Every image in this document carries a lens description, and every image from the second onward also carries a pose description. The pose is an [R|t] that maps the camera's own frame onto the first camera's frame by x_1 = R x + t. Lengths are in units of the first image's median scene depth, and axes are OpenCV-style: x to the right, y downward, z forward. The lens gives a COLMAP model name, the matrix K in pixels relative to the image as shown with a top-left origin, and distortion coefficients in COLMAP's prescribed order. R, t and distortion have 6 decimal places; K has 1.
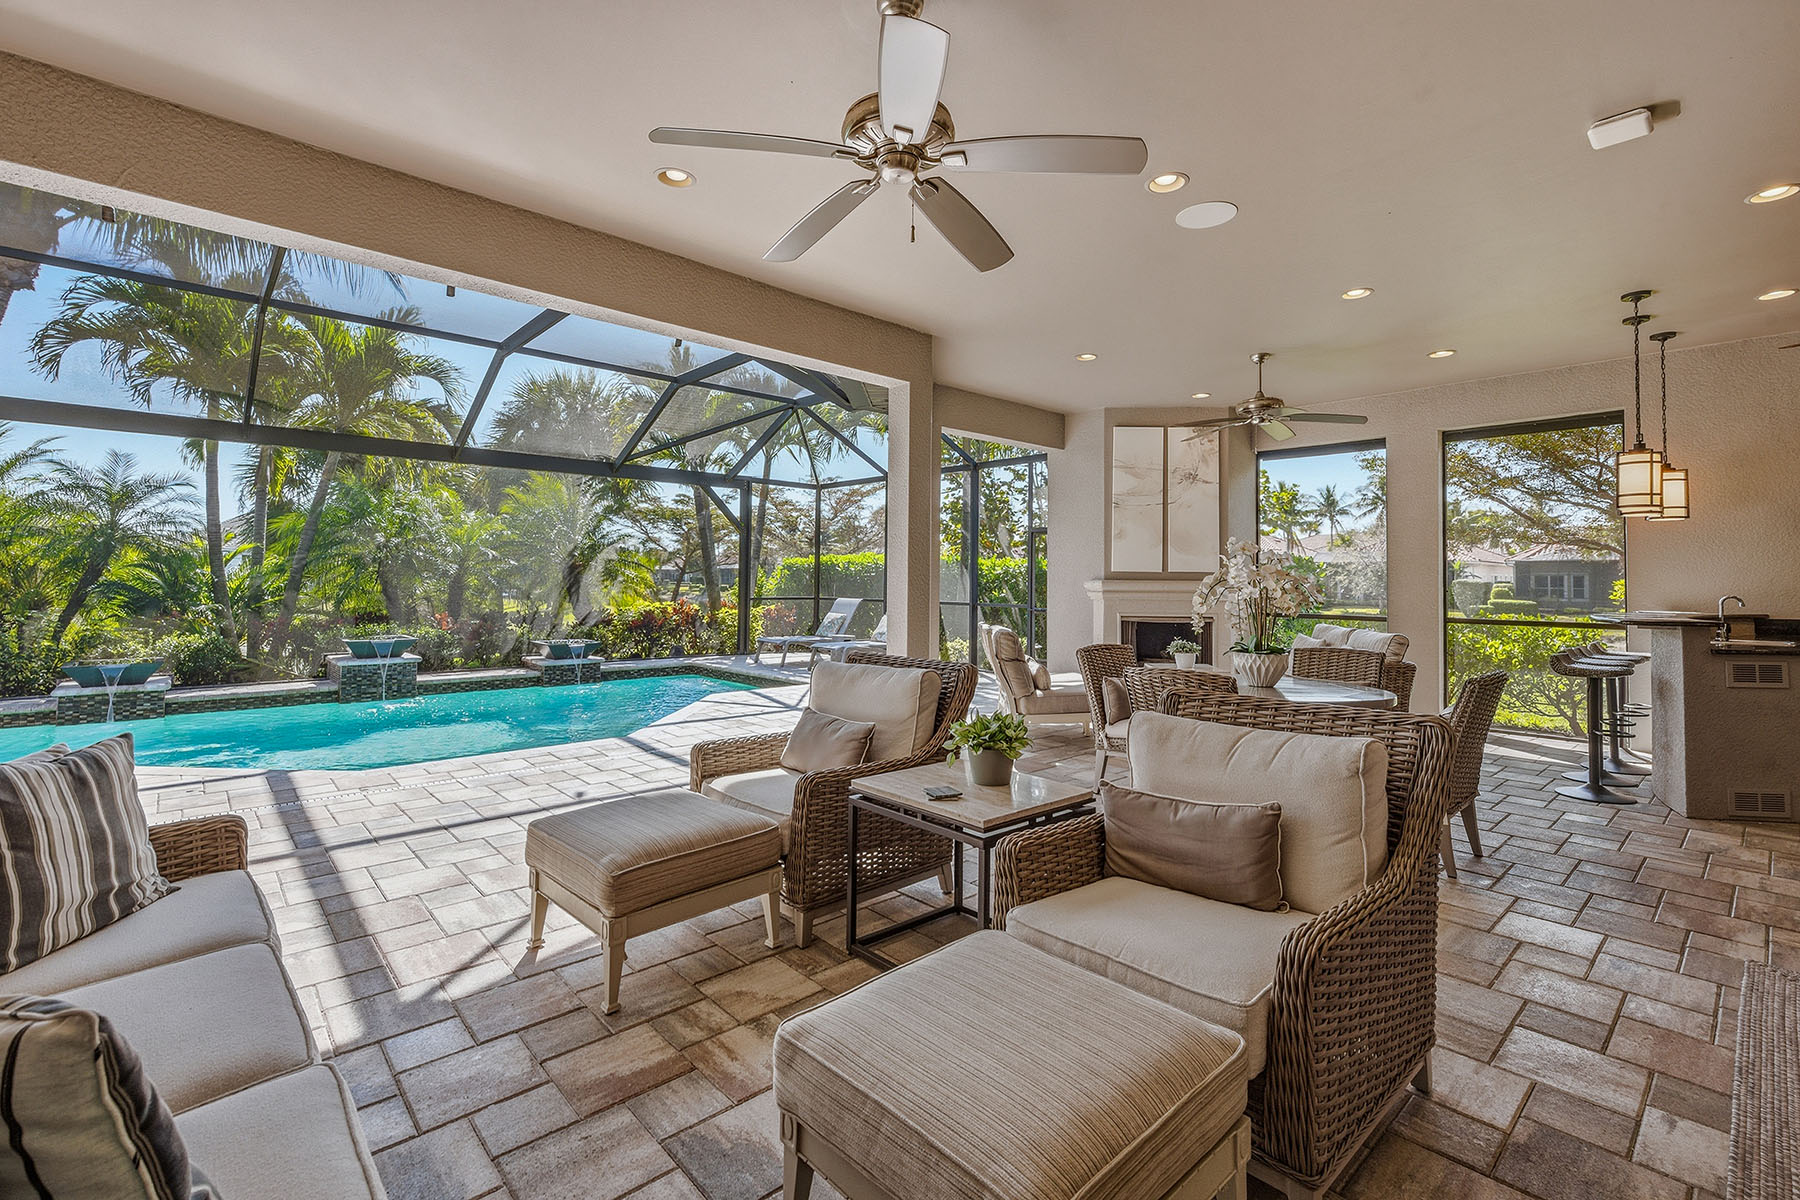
lens RADIAL K [[795.0, 0, 897.9], [0, 795.0, 556.1], [0, 0, 1]] dist [0.014068, 0.000114]
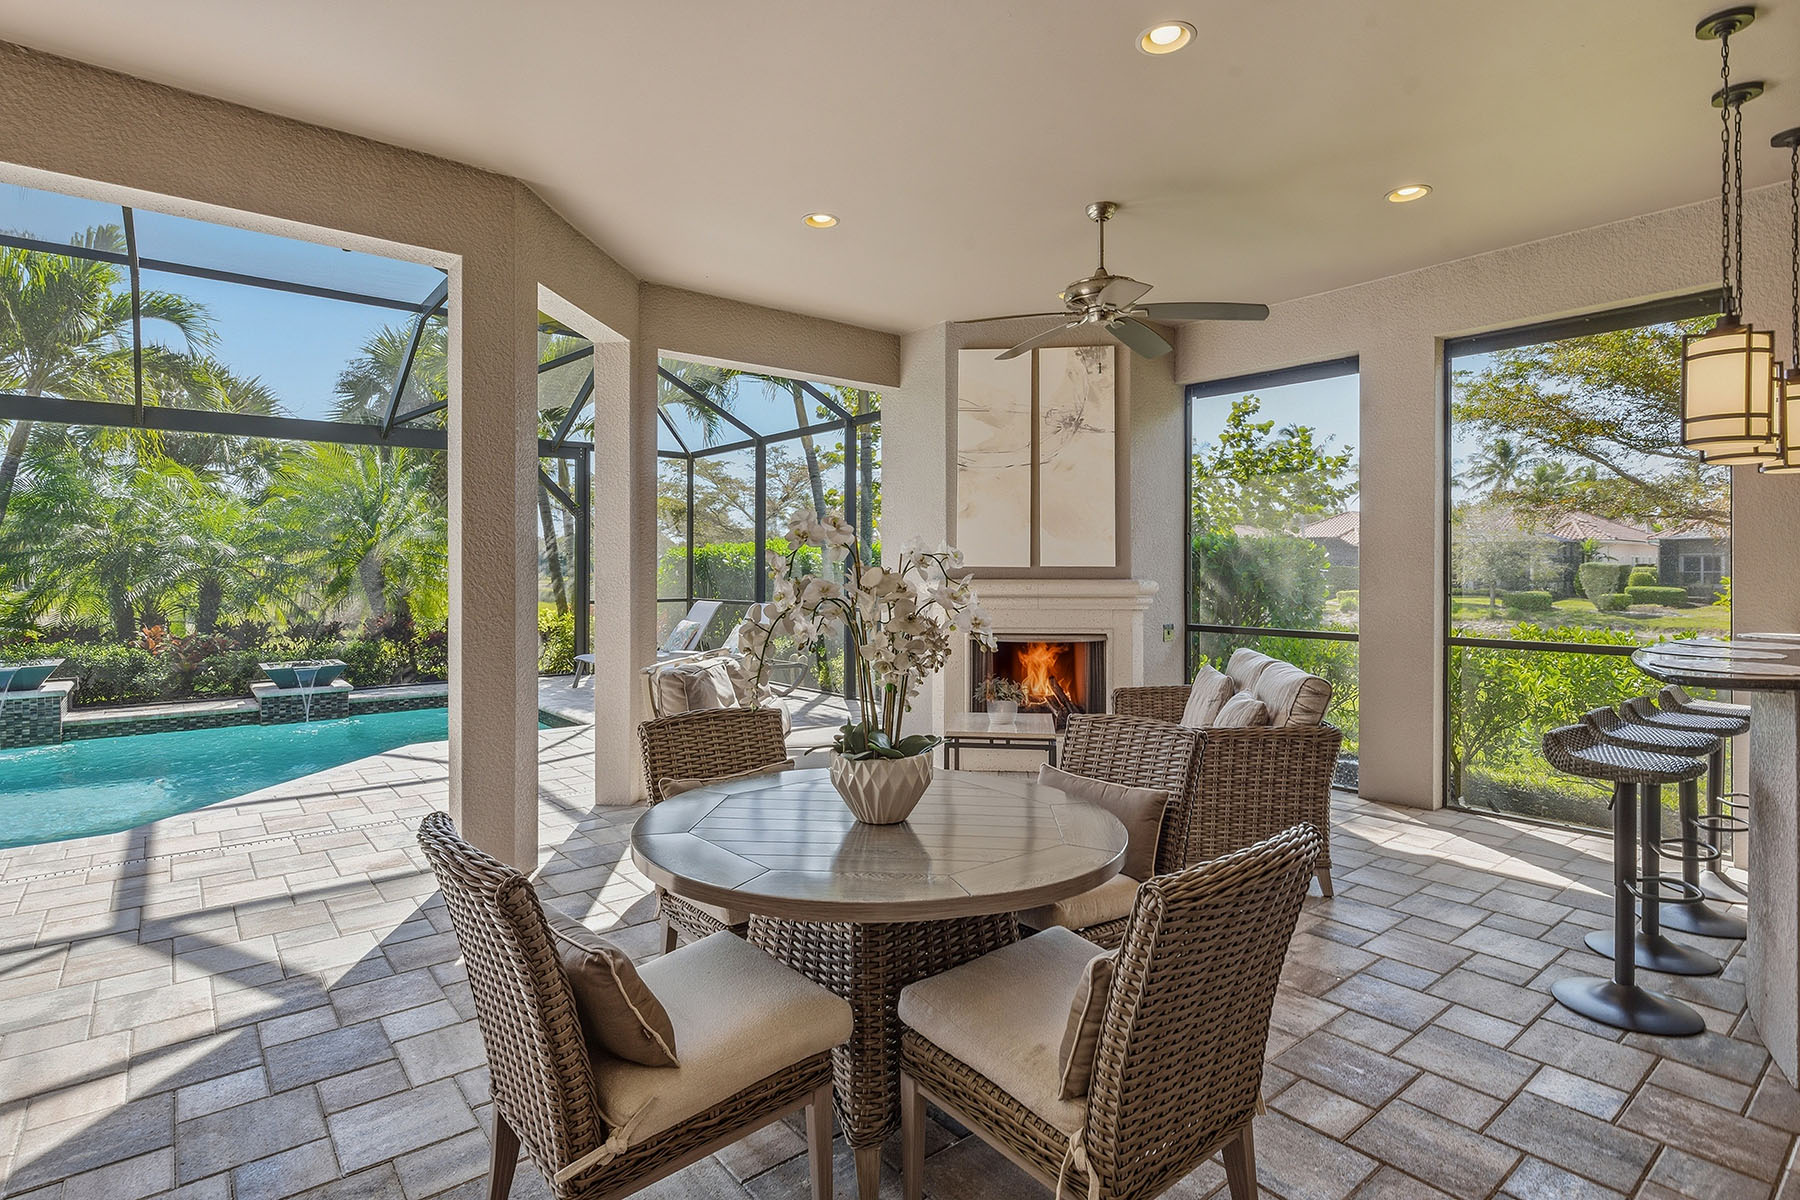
lens RADIAL K [[906.2, 0, 890.0], [0, 906.2, 567.2], [0, 0, 1]] dist [0.003972, 0.000722]
pose [[0.998643, -0.009865, -0.051143, 0.245389], [0.011301, 0.999548, 0.027864, -0.002298], [0.050845, -0.028404, 0.998303, 0.230315]]
